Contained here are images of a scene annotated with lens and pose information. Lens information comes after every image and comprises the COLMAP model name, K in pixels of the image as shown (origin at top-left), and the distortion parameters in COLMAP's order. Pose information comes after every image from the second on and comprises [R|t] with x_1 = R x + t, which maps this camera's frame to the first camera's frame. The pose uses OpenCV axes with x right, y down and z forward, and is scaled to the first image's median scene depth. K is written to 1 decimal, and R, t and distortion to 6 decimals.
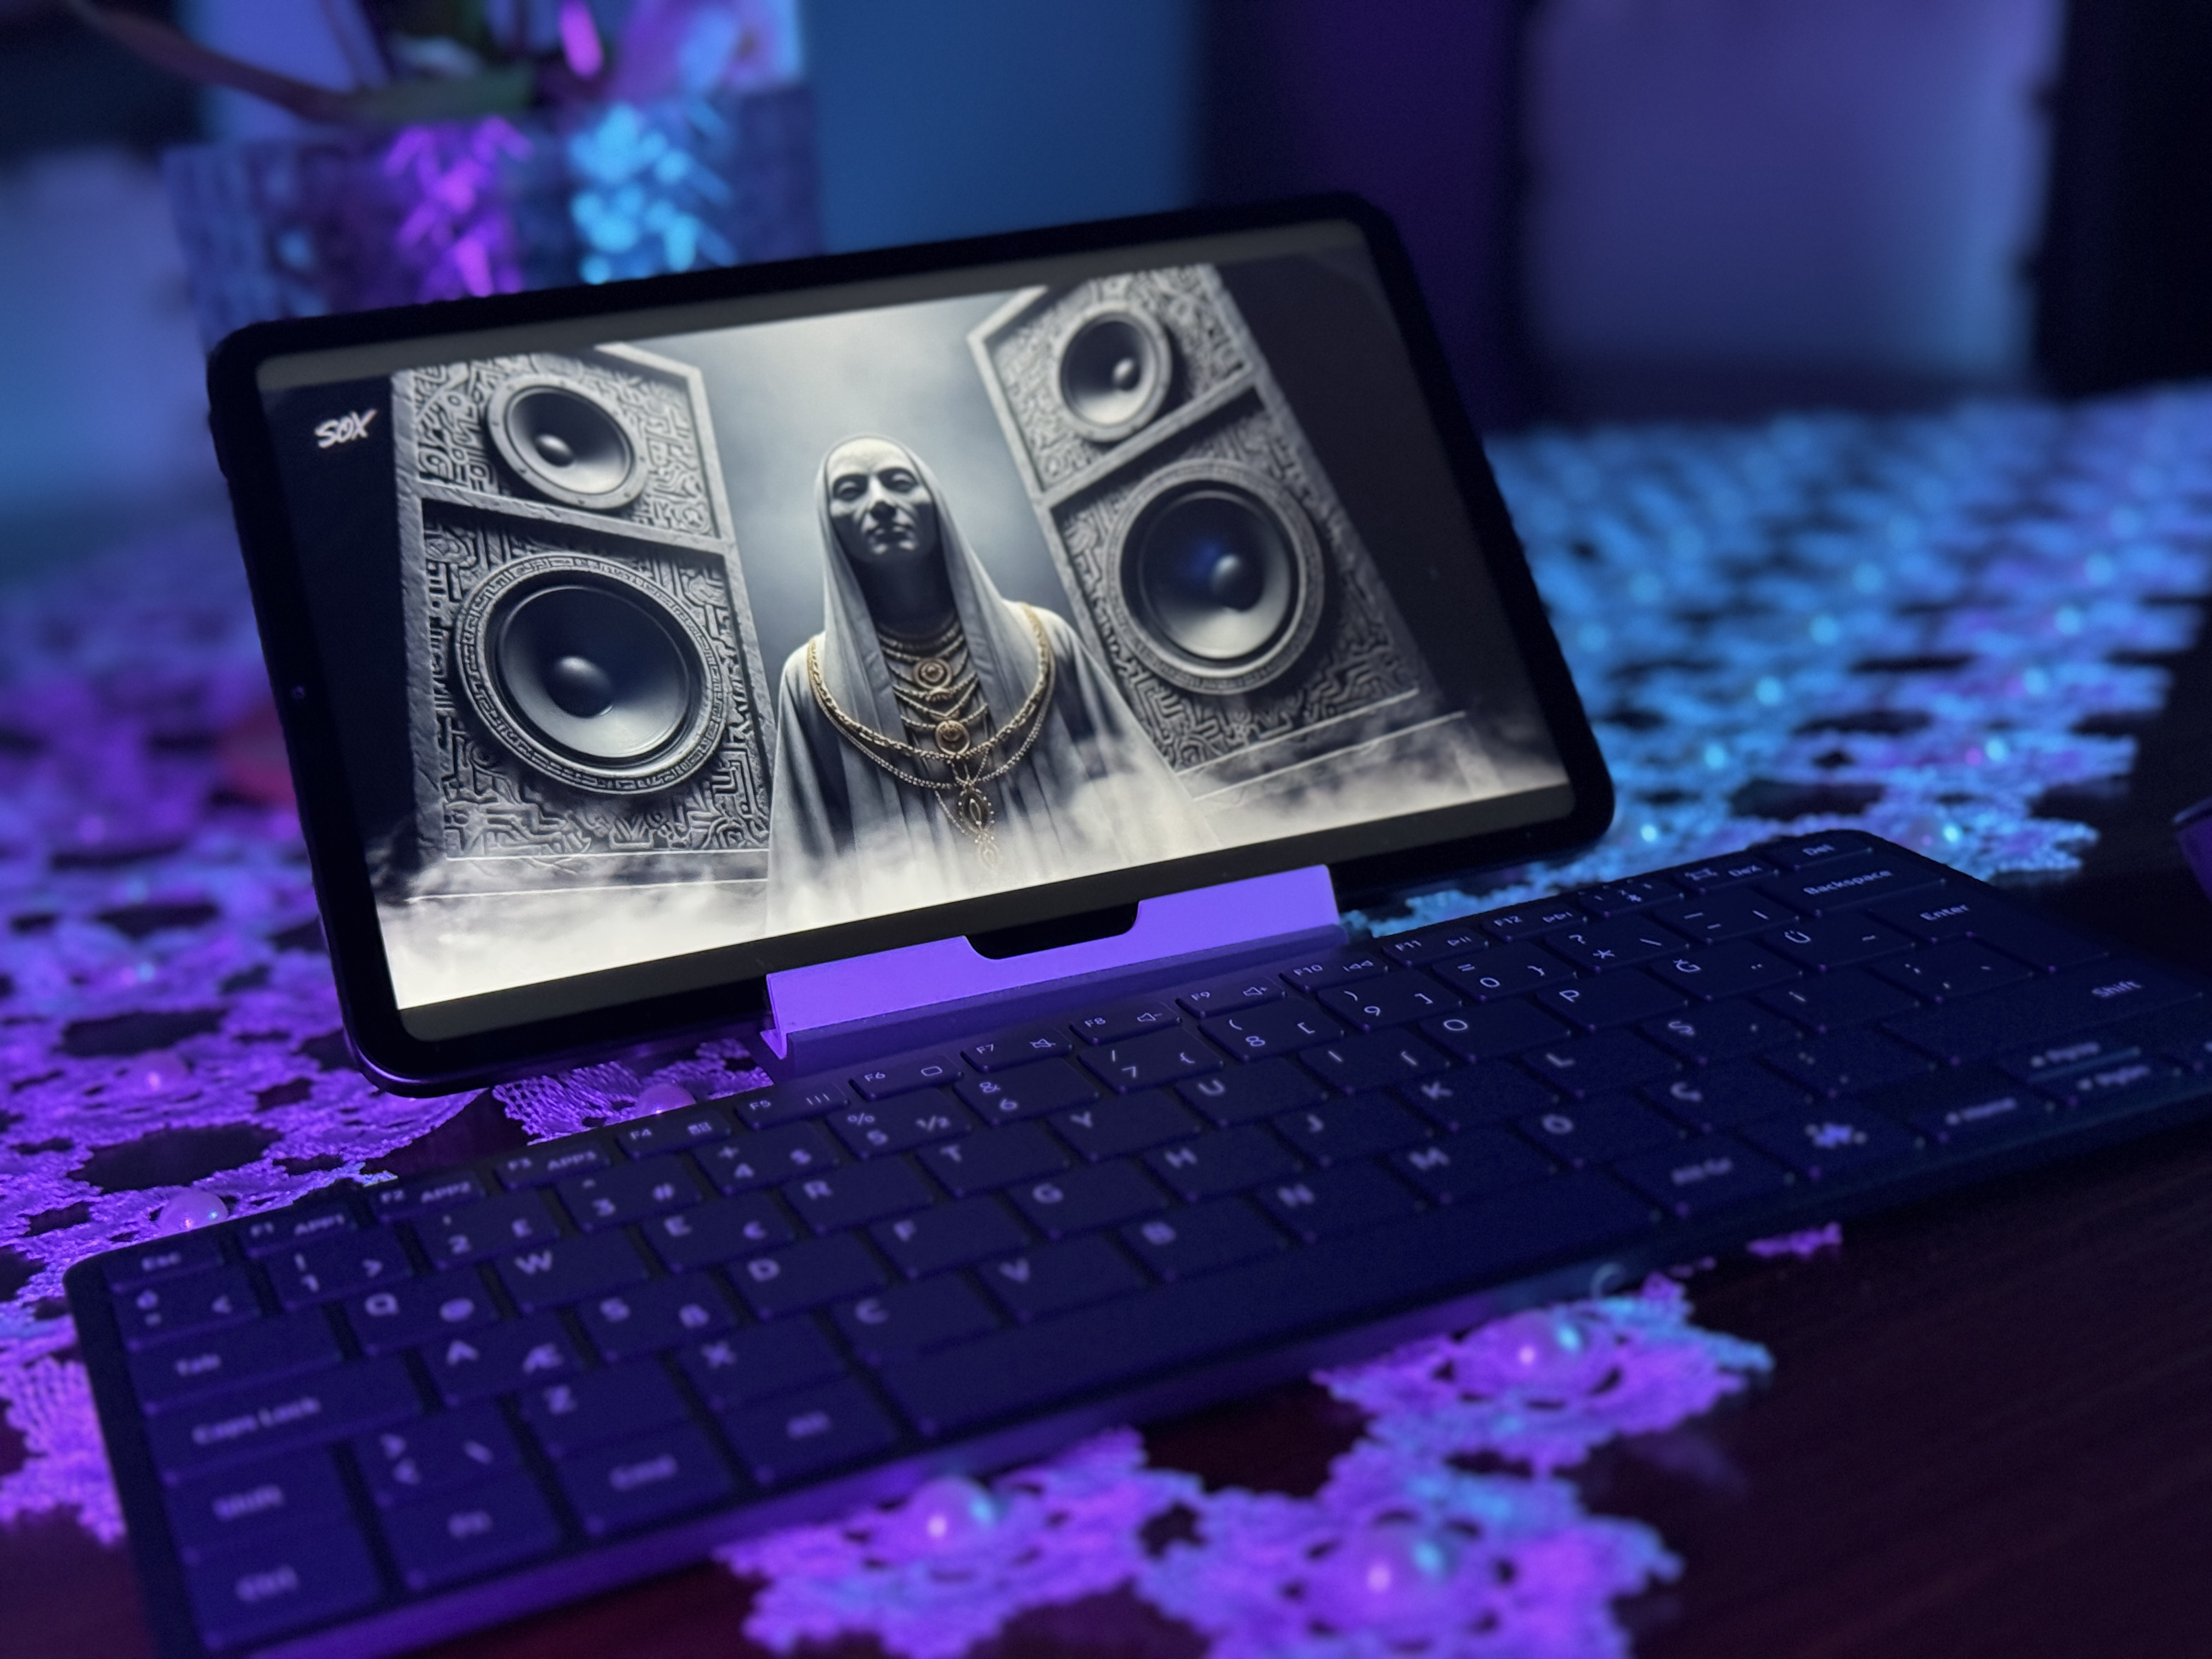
lens RADIAL K [[3123.6, 0, 1106.0], [0, 3123.6, 829.5], [0, 0, 1]] dist [0.168652, -0.362212]
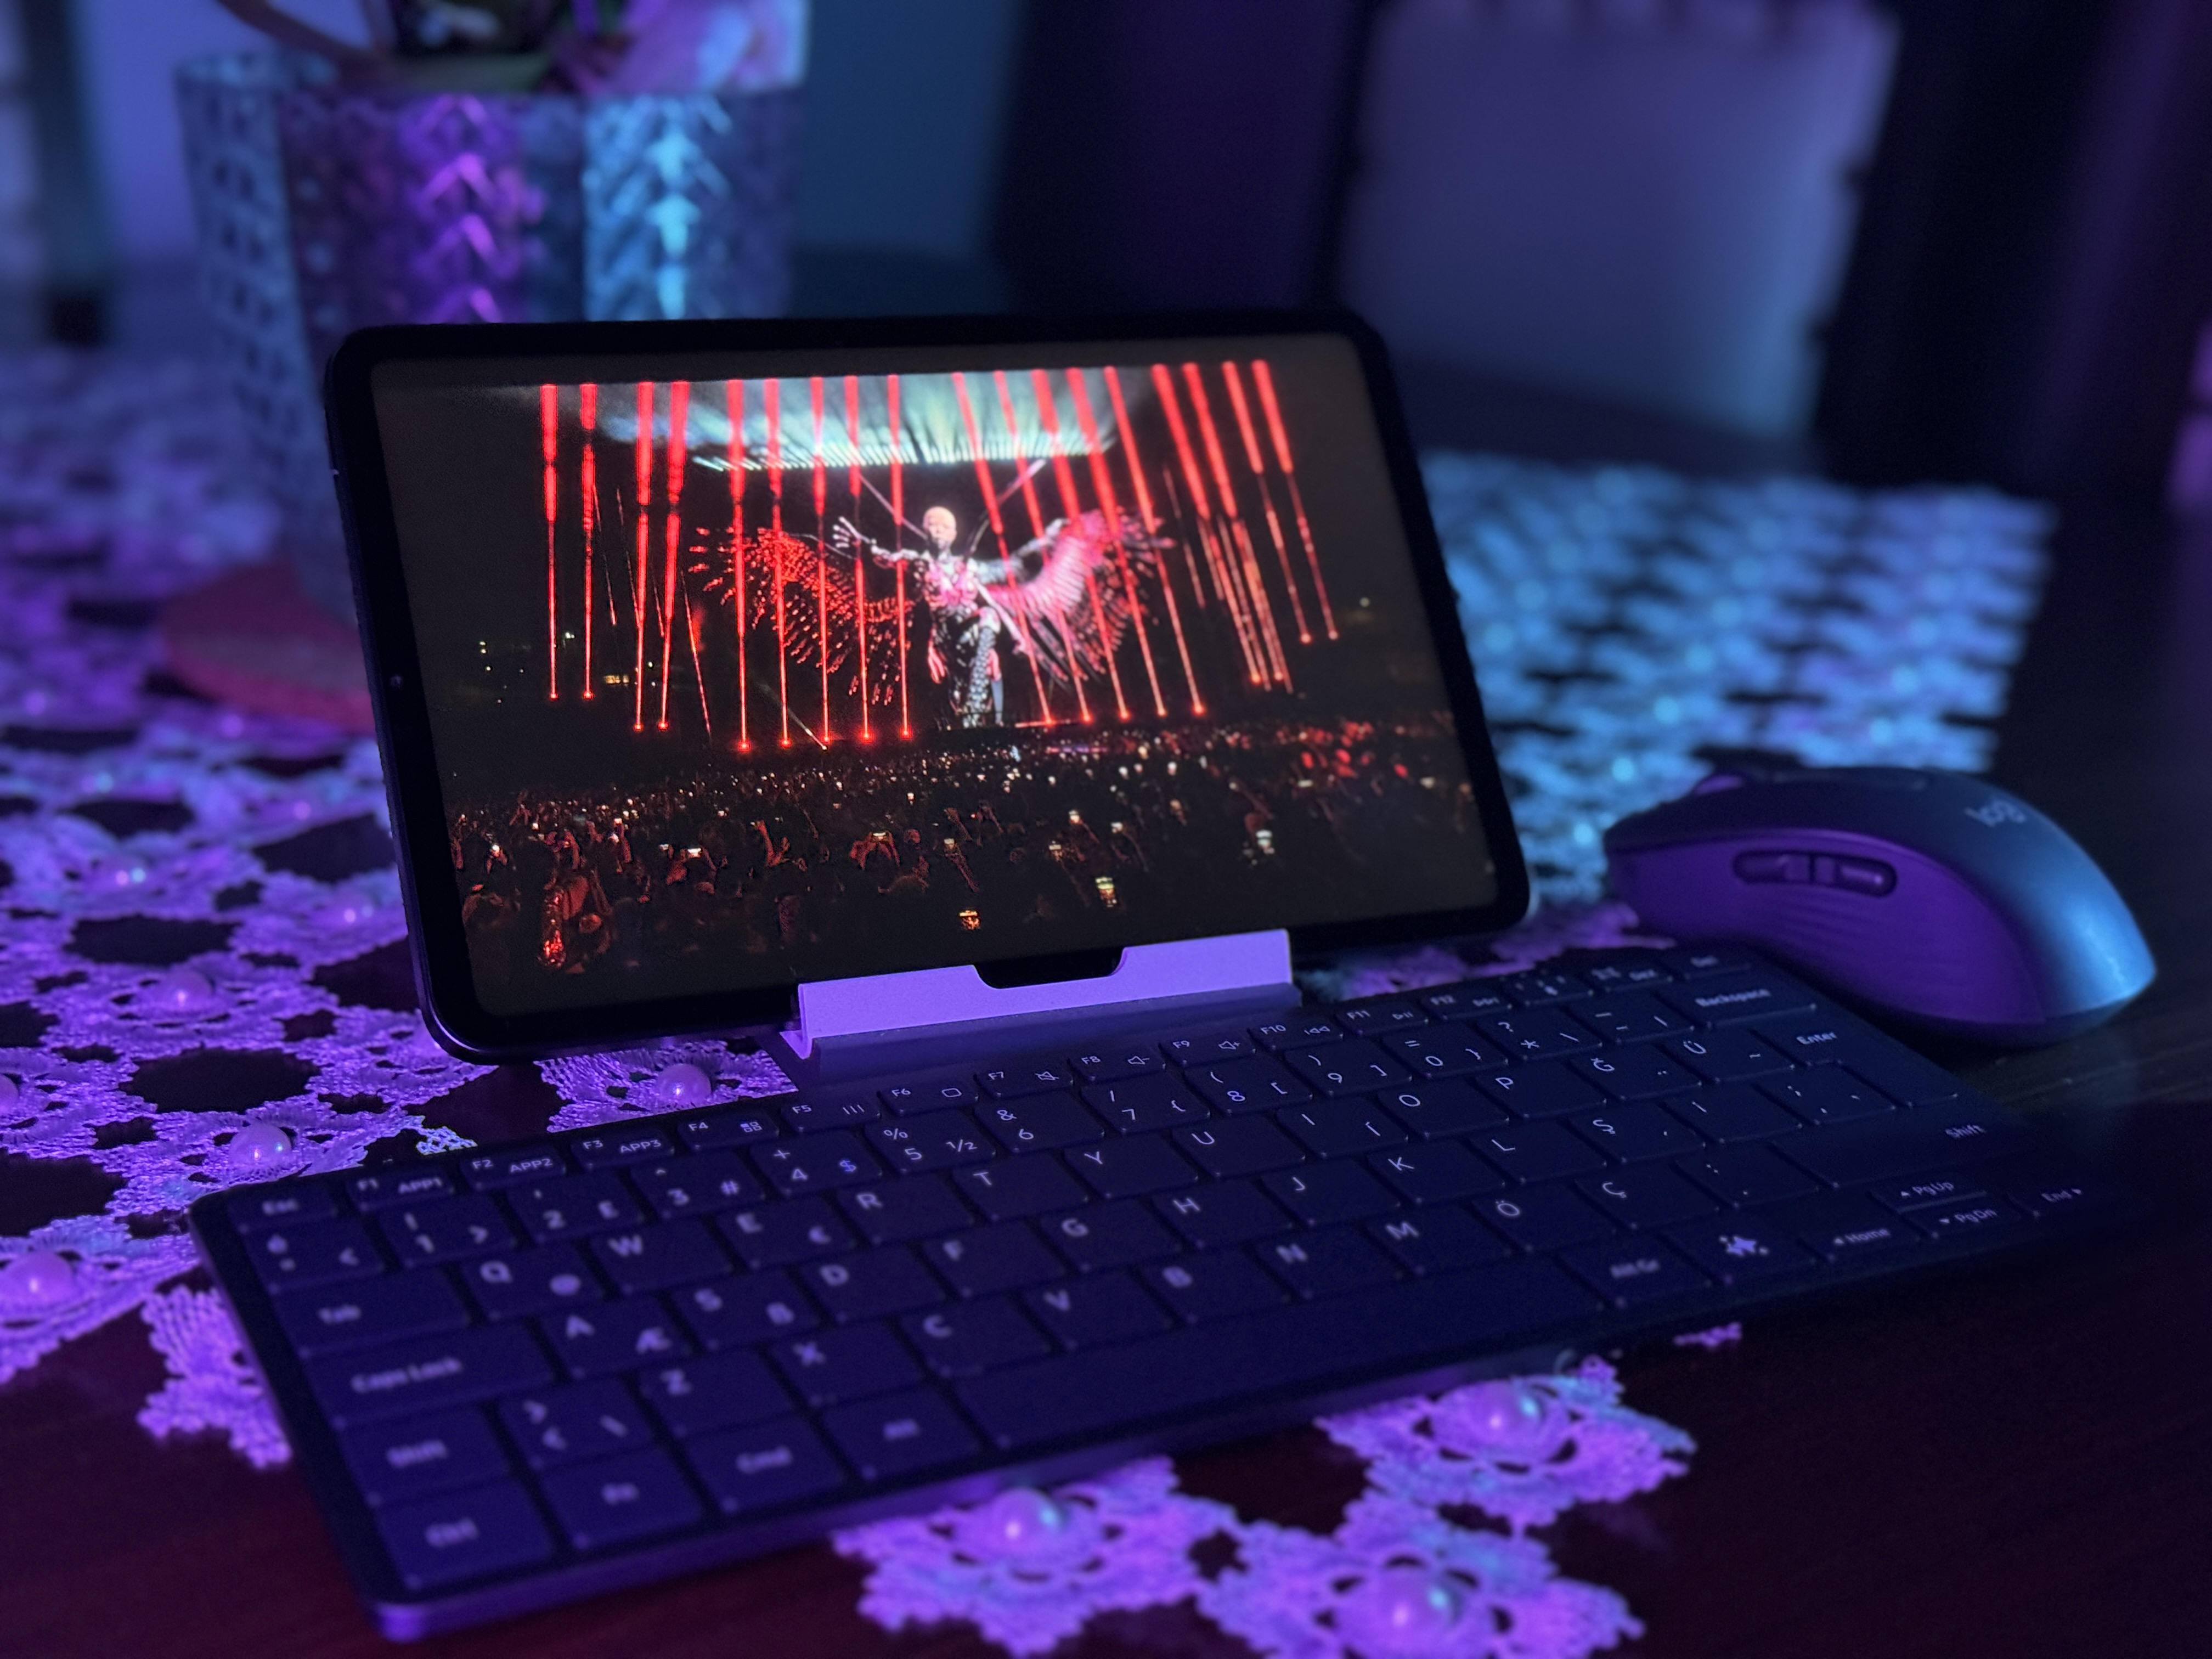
lens RADIAL K [[3123.6, 0, 1106.0], [0, 3123.6, 829.5], [0, 0, 1]] dist [0.168652, -0.362212]
pose [[0.986885, 0.112067, 0.116184, -0.157630], [-0.117760, 0.992096, 0.043335, -0.080377], [-0.110409, -0.056449, 0.992282, -0.136772]]
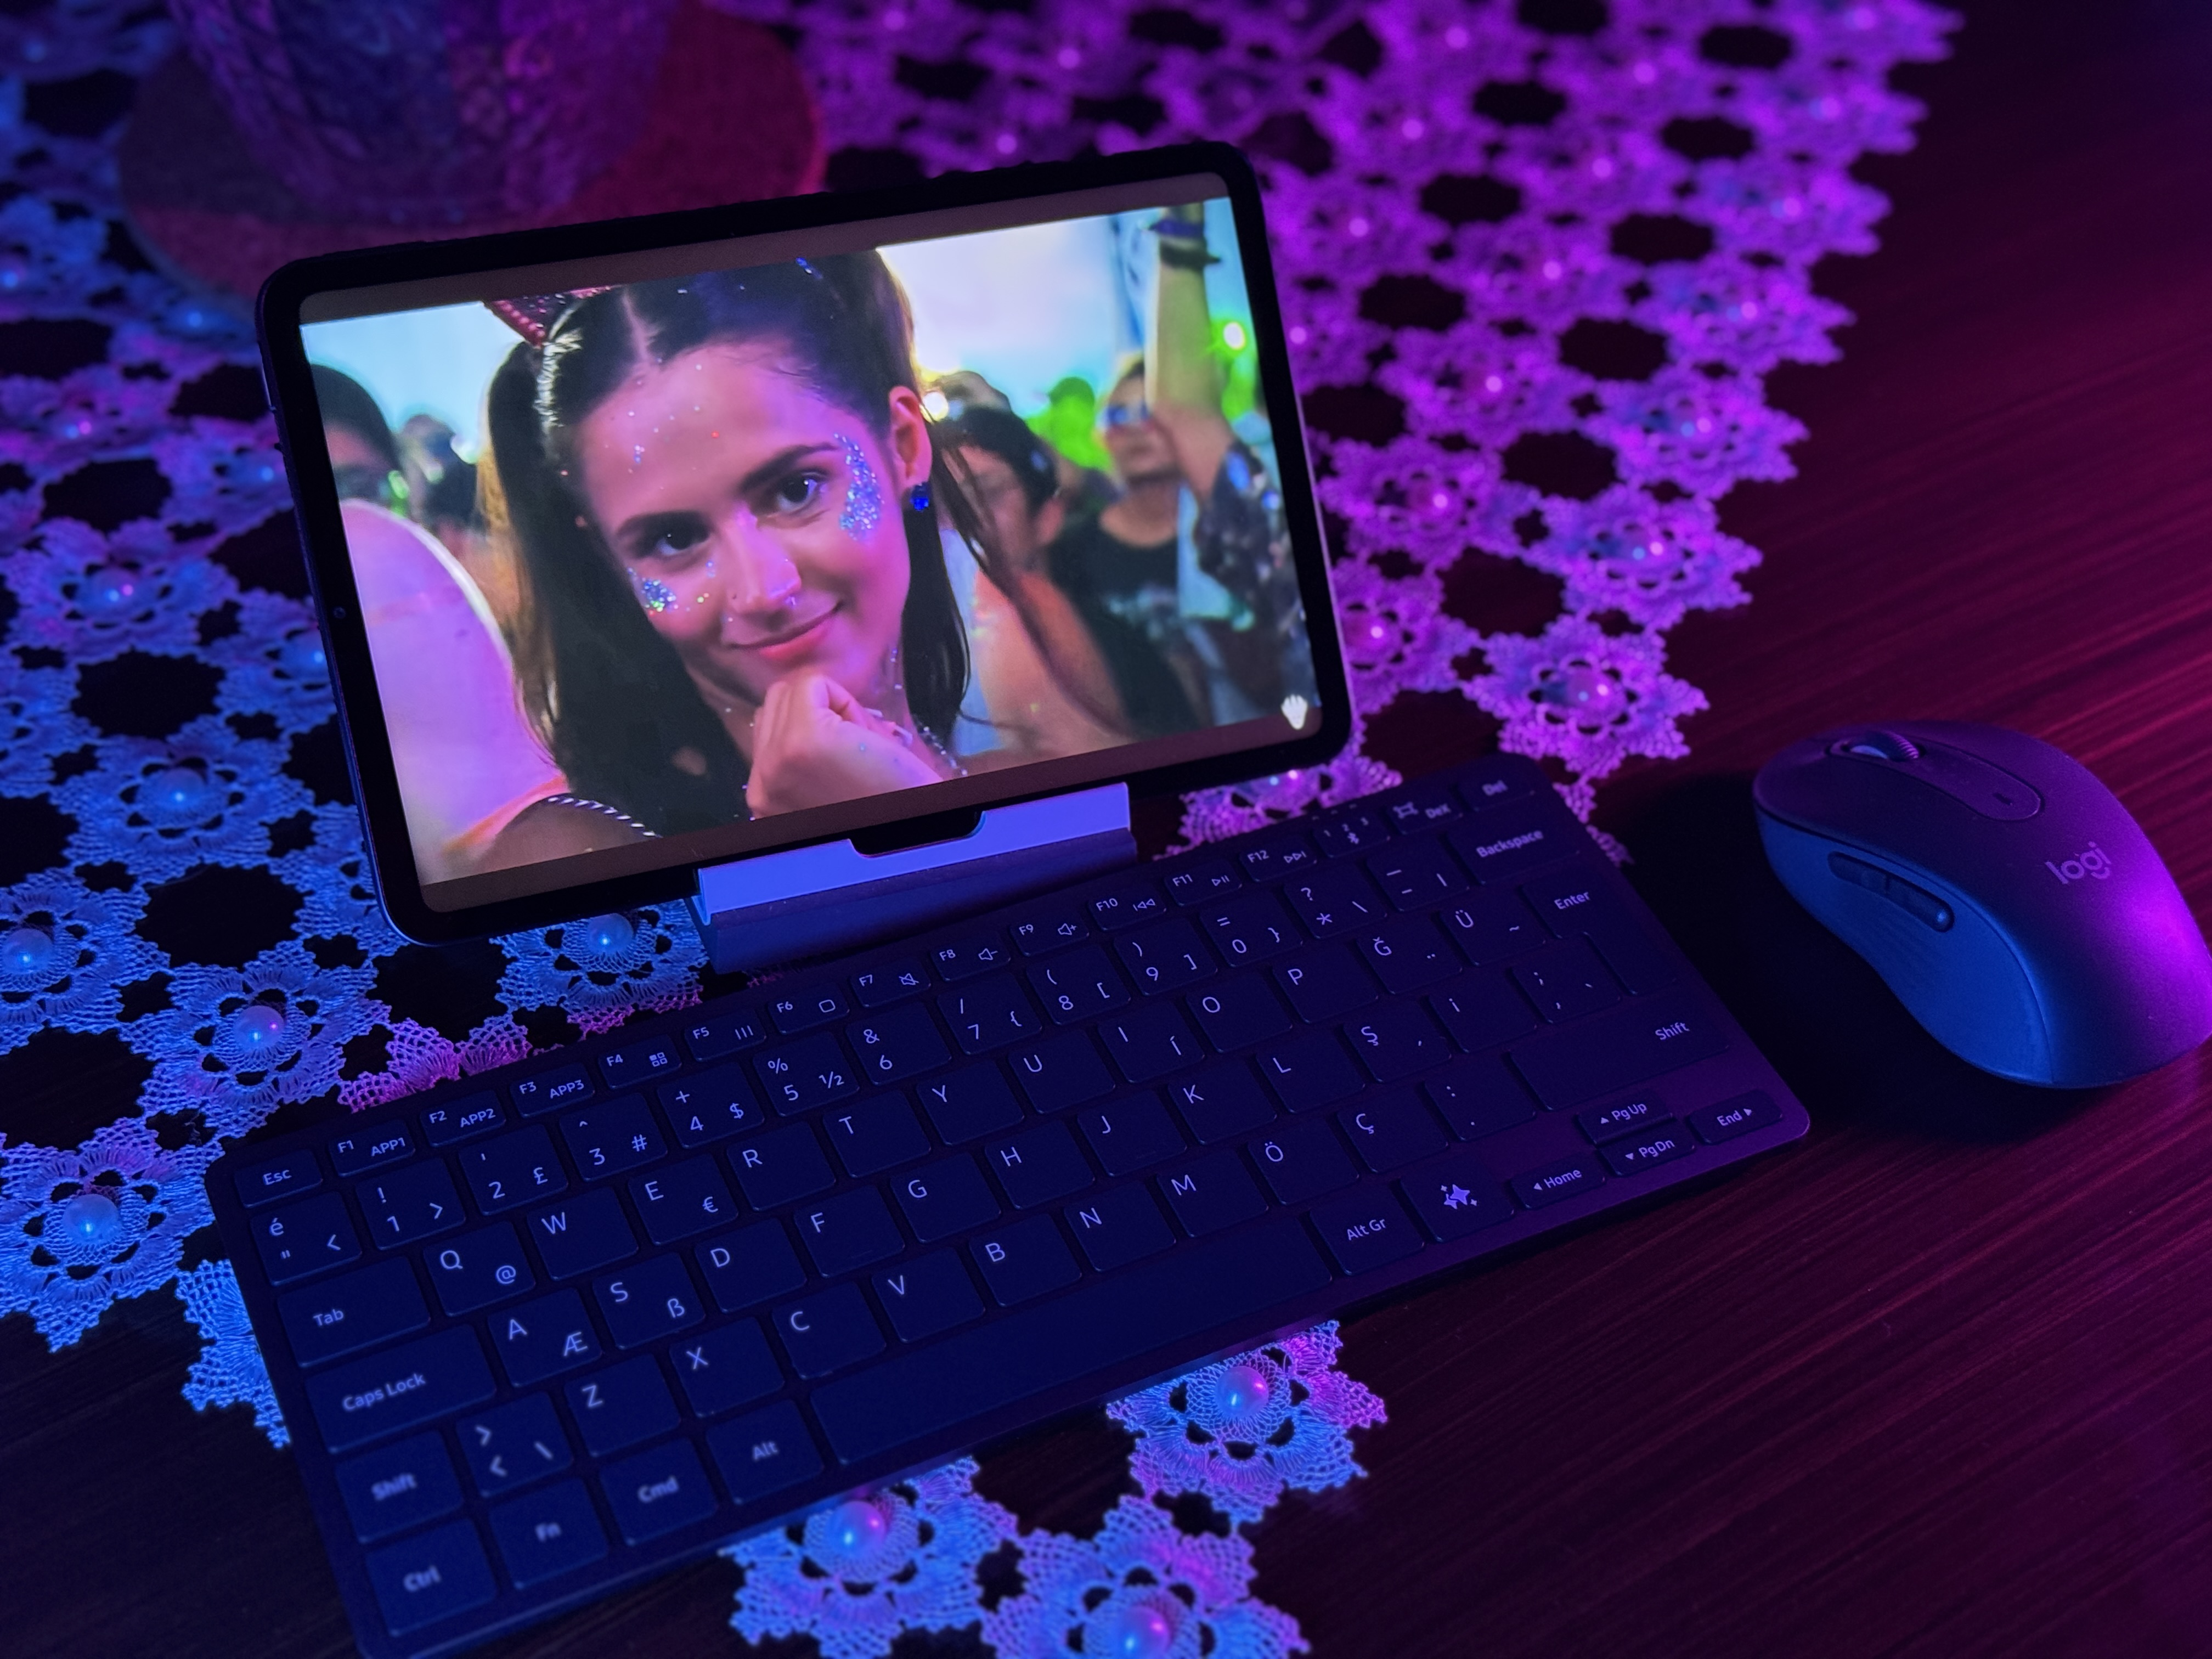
lens RADIAL K [[3123.6, 0, 1106.0], [0, 3123.6, 829.5], [0, 0, 1]] dist [0.168652, -0.362212]
pose [[0.988617, 0.066735, 0.134841, -0.137281], [-0.122867, 0.875359, 0.467600, -0.706420], [-0.086829, -0.478845, 0.873595, -0.177353]]
